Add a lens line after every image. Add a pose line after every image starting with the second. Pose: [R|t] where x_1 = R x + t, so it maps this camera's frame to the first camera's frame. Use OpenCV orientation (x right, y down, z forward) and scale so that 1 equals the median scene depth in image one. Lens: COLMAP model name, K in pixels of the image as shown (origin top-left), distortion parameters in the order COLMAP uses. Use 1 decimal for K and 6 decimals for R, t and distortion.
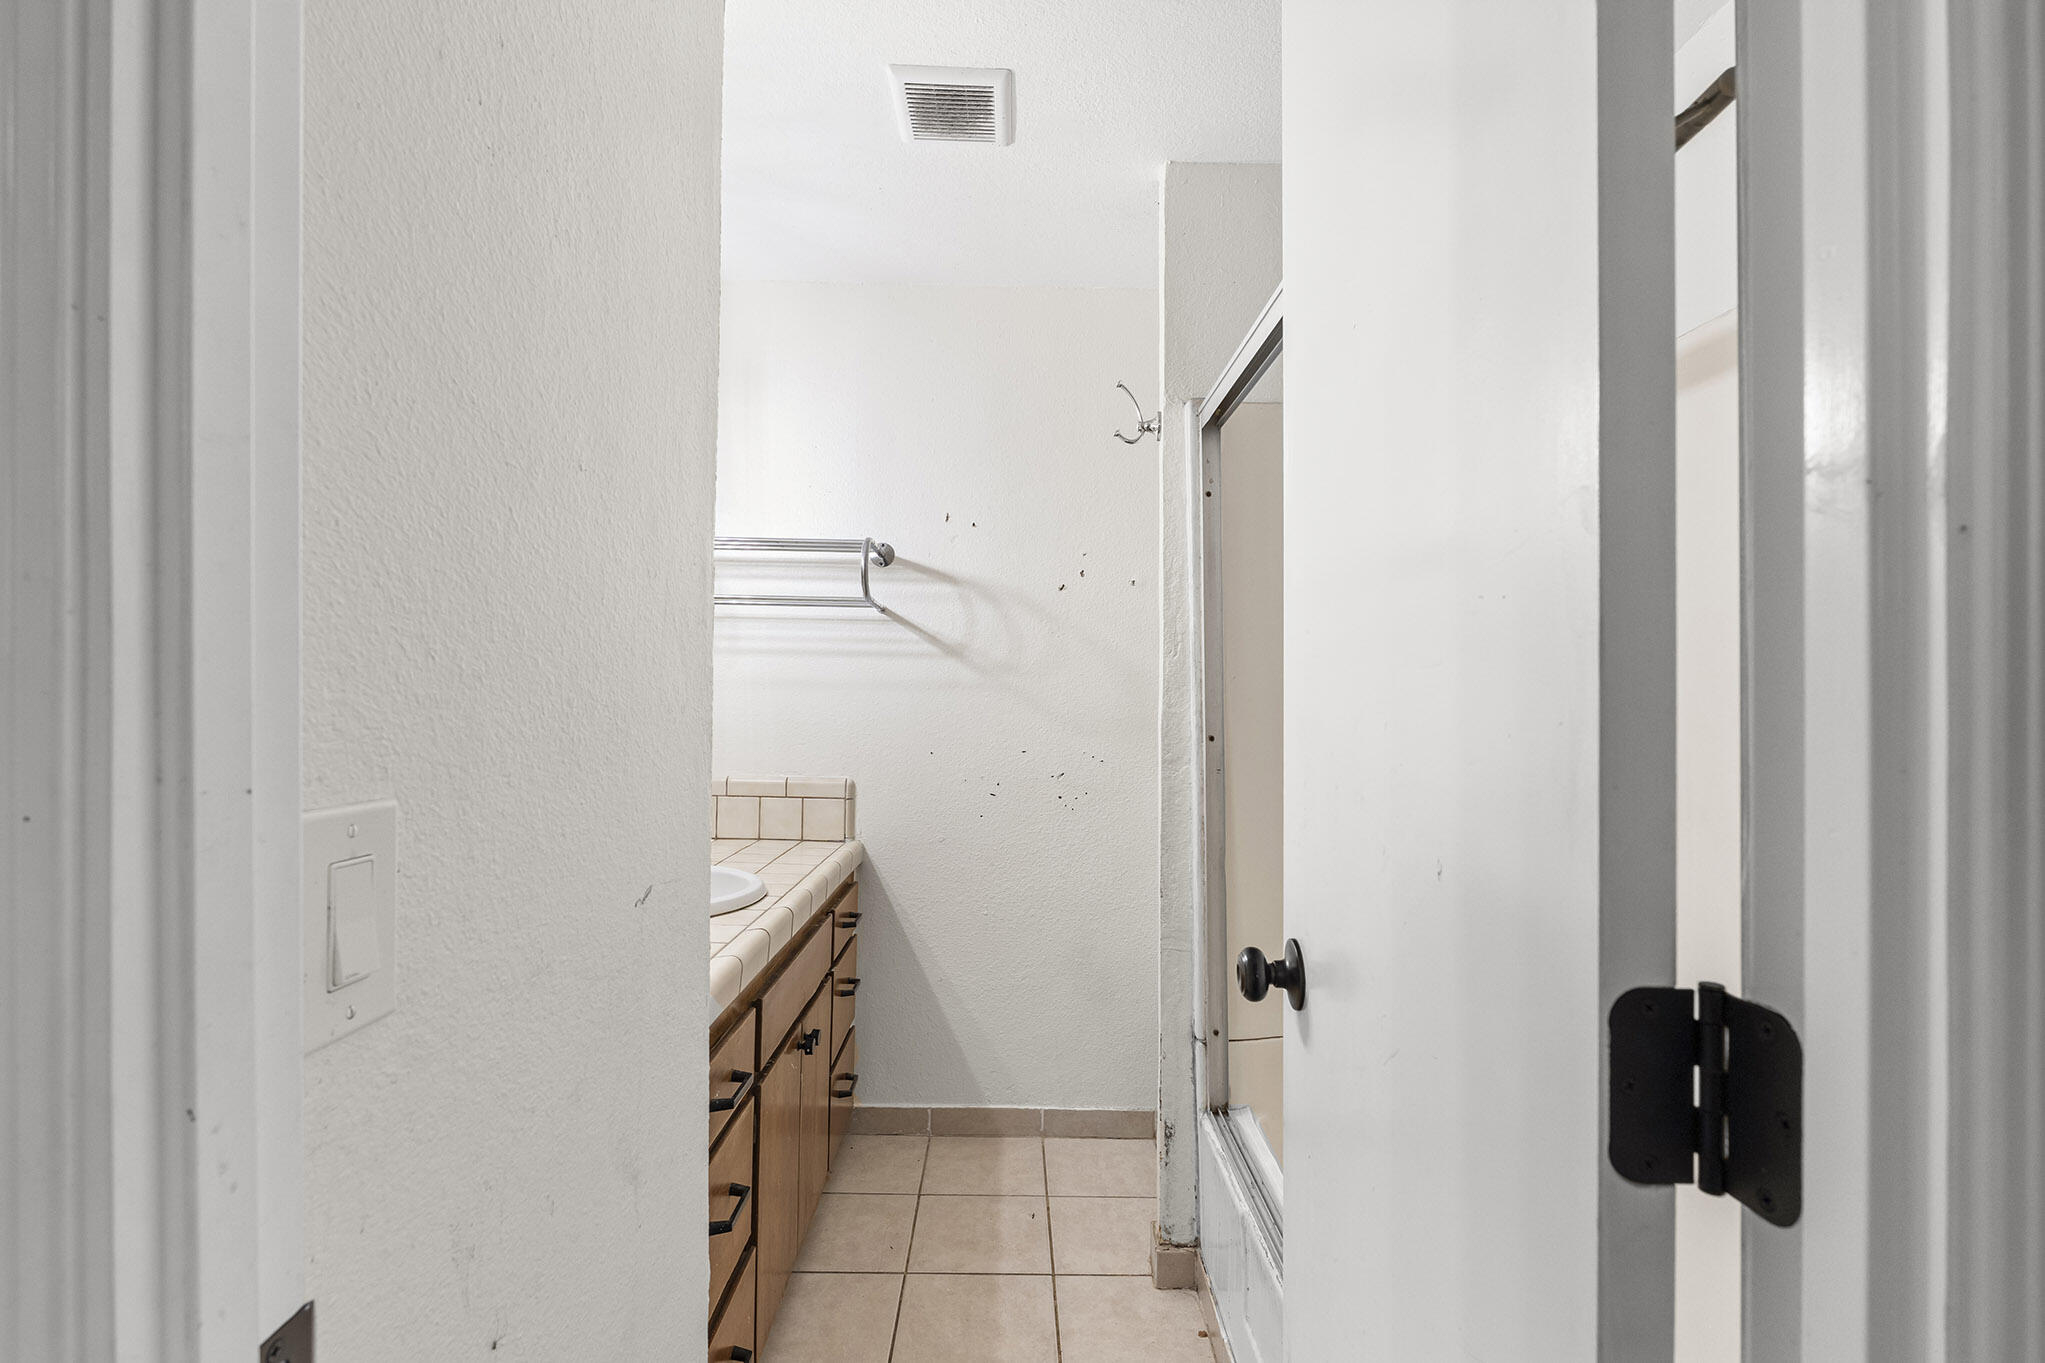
lens RADIAL K [[899.4, 0, 1020.6], [0, 899.4, 684.2], [0, 0, 1]] dist [-0.007081, -0.000472]
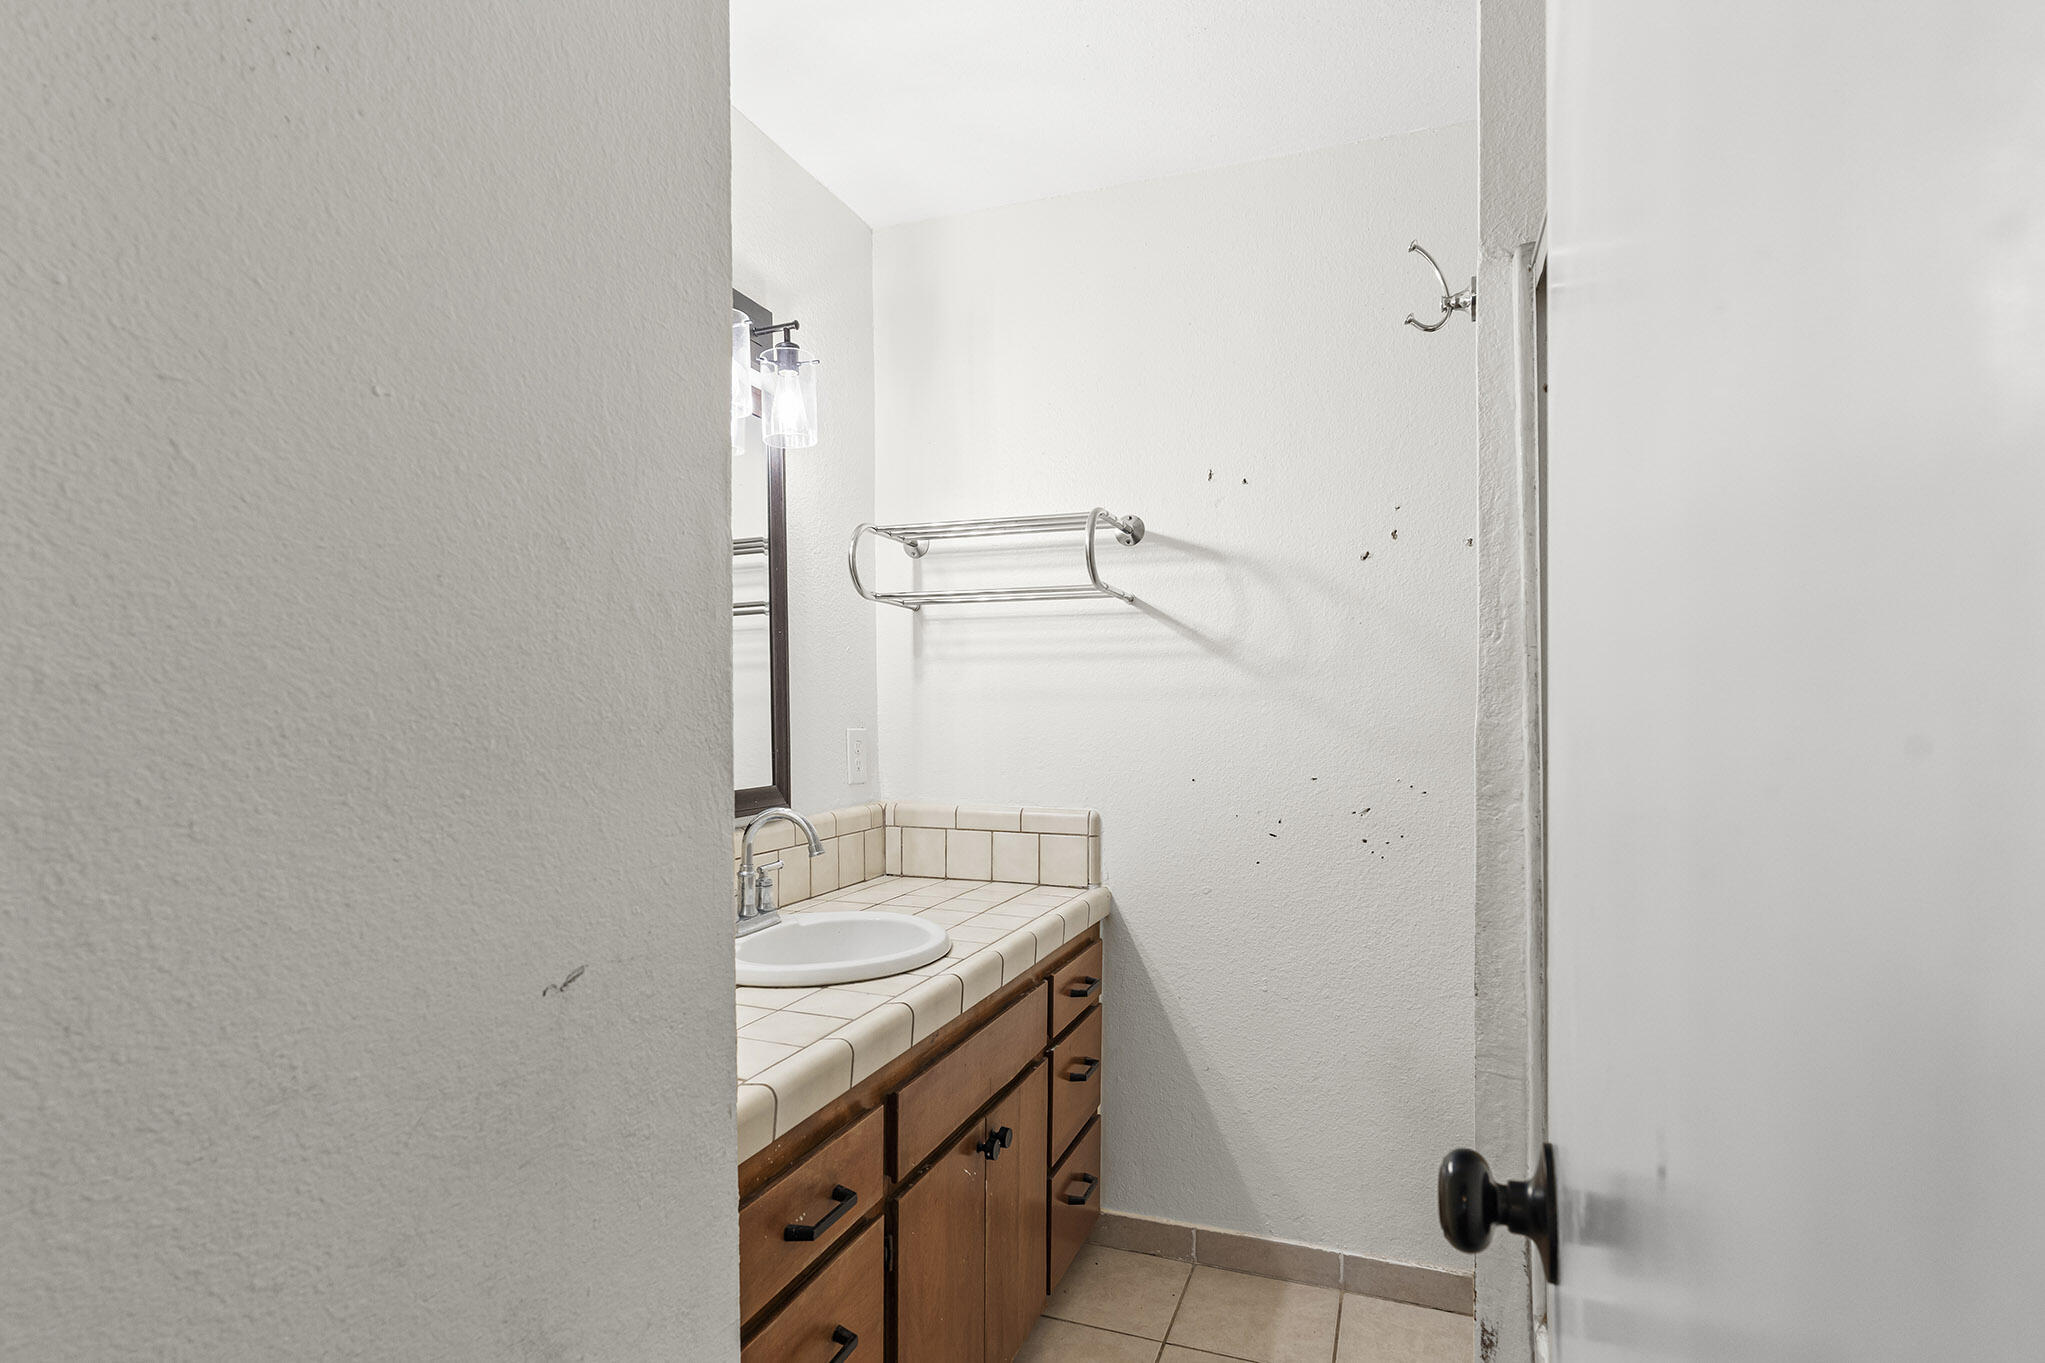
lens RADIAL K [[1028.8, 0, 1033.6], [0, 1028.8, 732.8], [0, 0, 1]] dist [-0.002249, -0.000220]
pose [[0.938709, -0.010421, -0.344553, 0.088754], [0.022437, 0.999270, 0.030905, 0.005292], [0.343980, -0.036741, 0.938258, 0.127943]]
